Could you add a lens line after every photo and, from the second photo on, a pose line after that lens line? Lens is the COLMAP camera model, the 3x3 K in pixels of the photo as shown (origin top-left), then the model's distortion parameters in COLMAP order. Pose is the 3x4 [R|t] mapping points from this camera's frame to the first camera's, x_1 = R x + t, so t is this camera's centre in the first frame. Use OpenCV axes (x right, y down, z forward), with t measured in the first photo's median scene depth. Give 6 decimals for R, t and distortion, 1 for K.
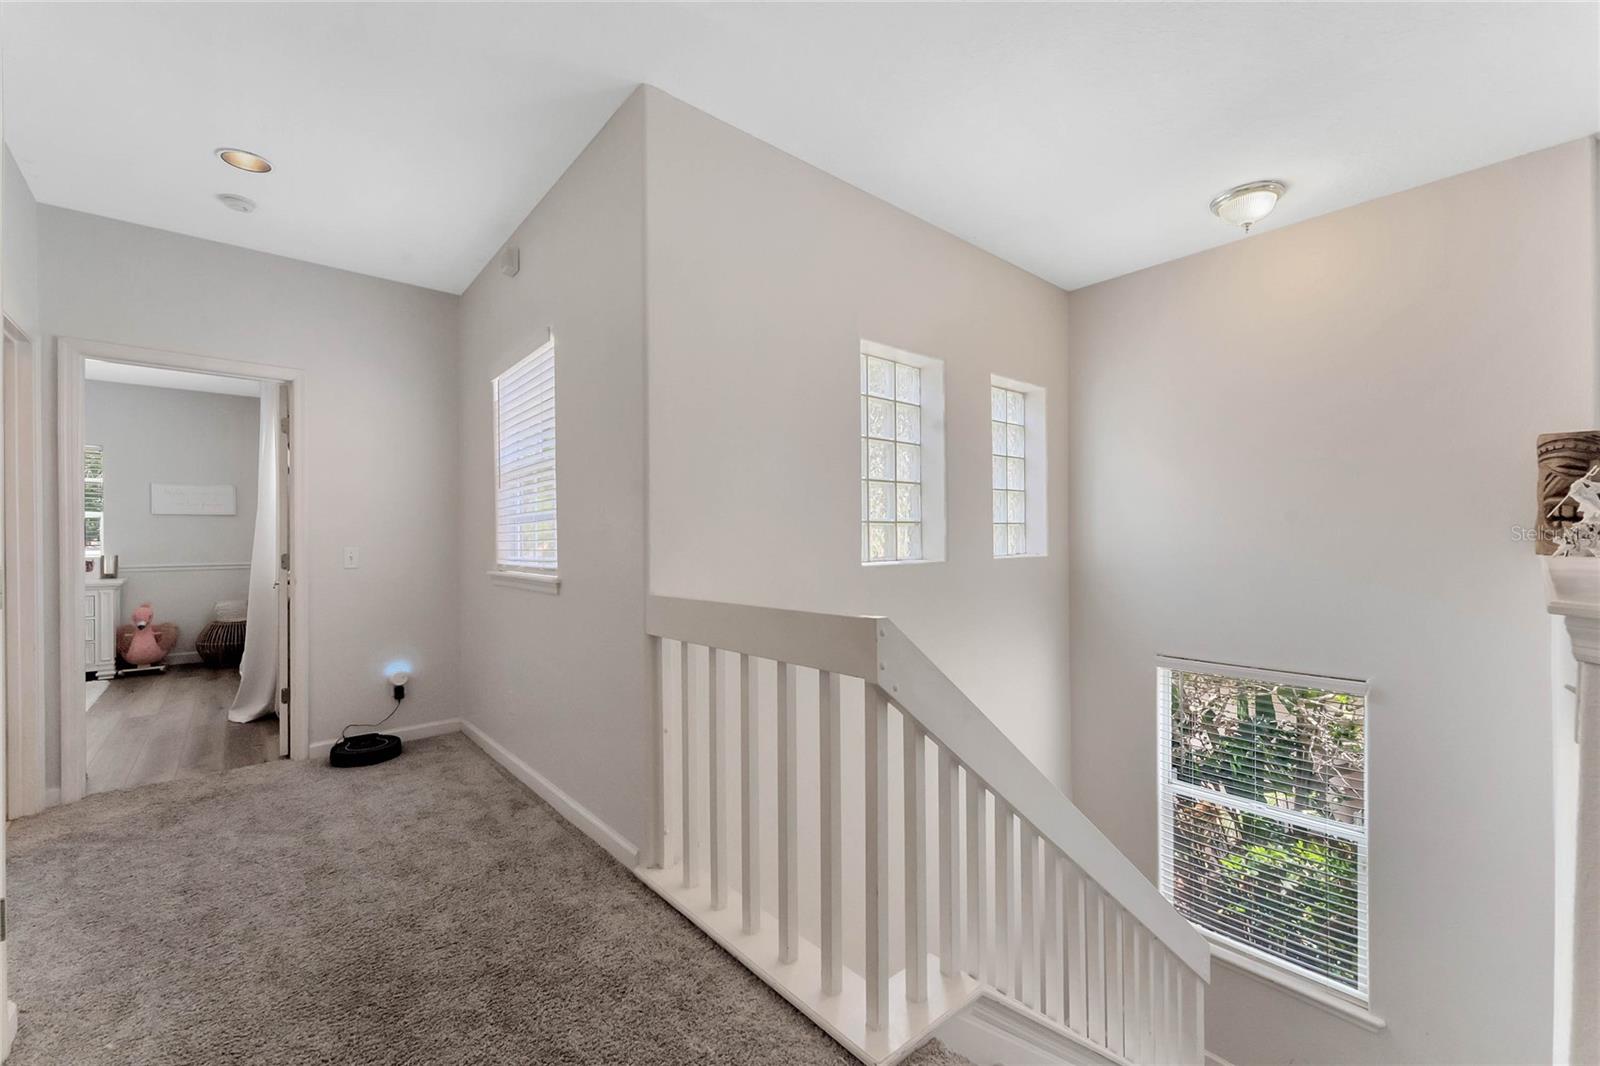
lens RADIAL K [[663.4, 0, 804.5], [0, 663.4, 540.6], [0, 0, 1]] dist [0.016333, 0.000232]
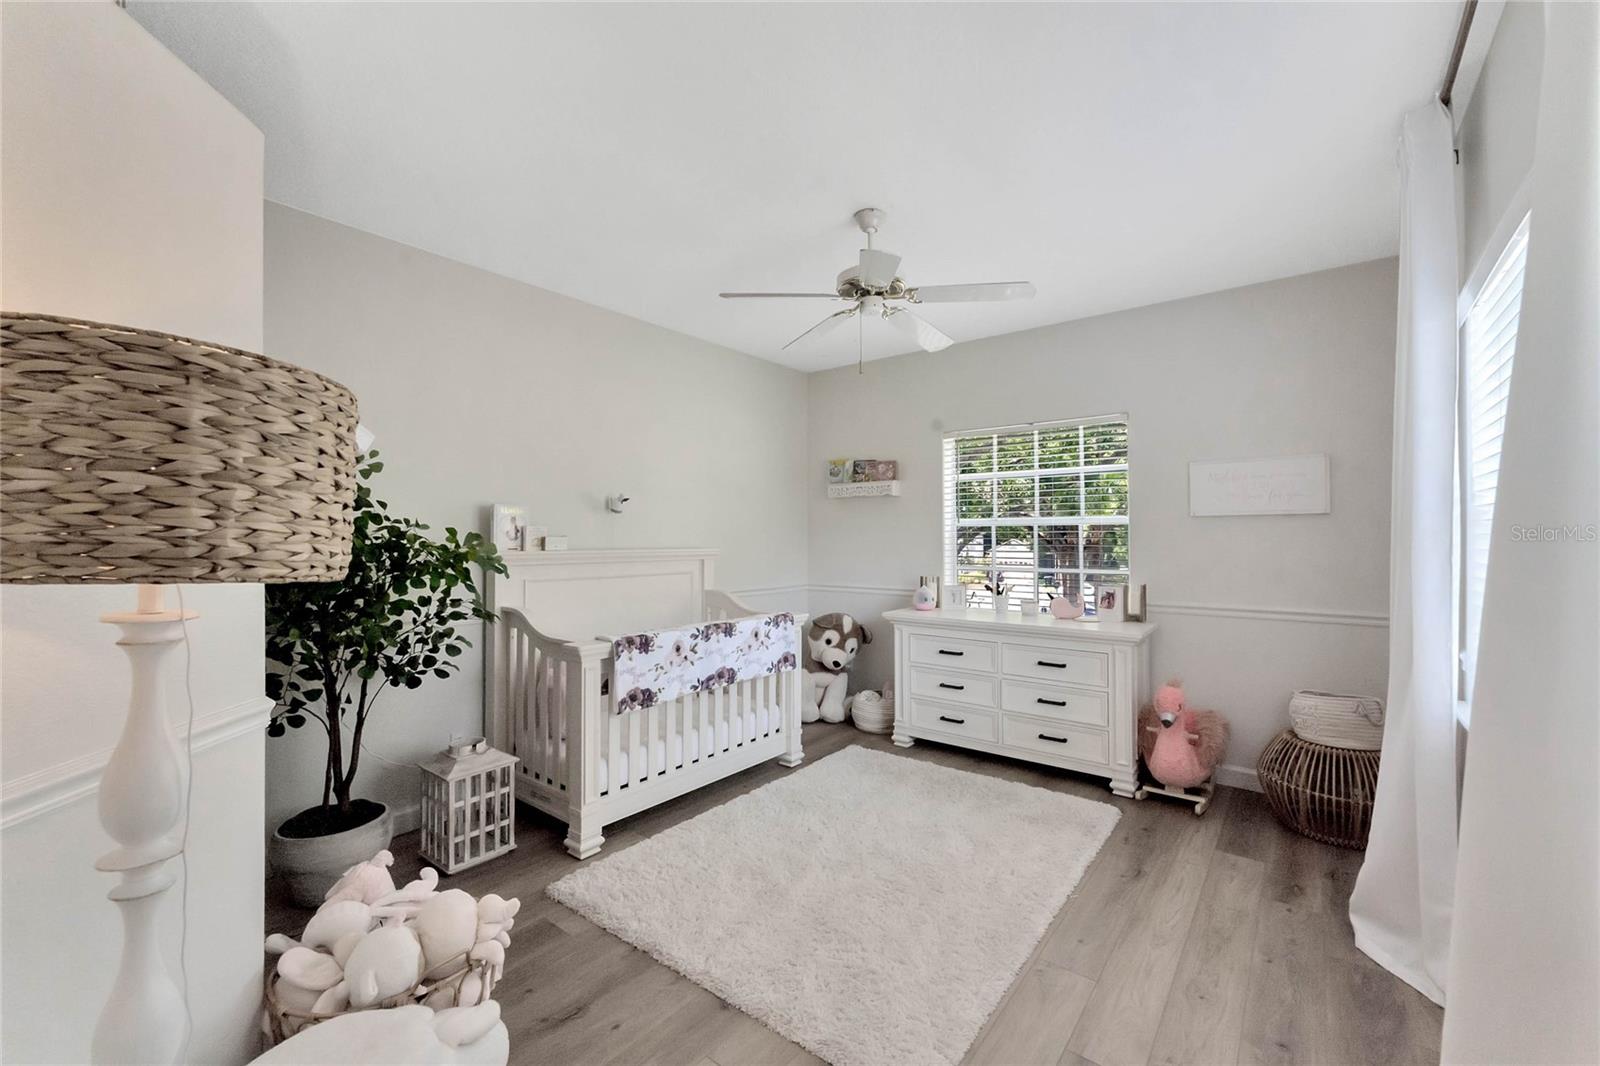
lens RADIAL K [[663.4, 0, 790.4], [0, 663.4, 536.5], [0, 0, 1]] dist [0.016333, 0.000232]
pose [[0.183304, 0.004416, -0.983046, -0.634630], [0.007674, 0.999953, 0.005923, -0.036312], [0.983026, -0.008629, 0.183261, 0.752919]]
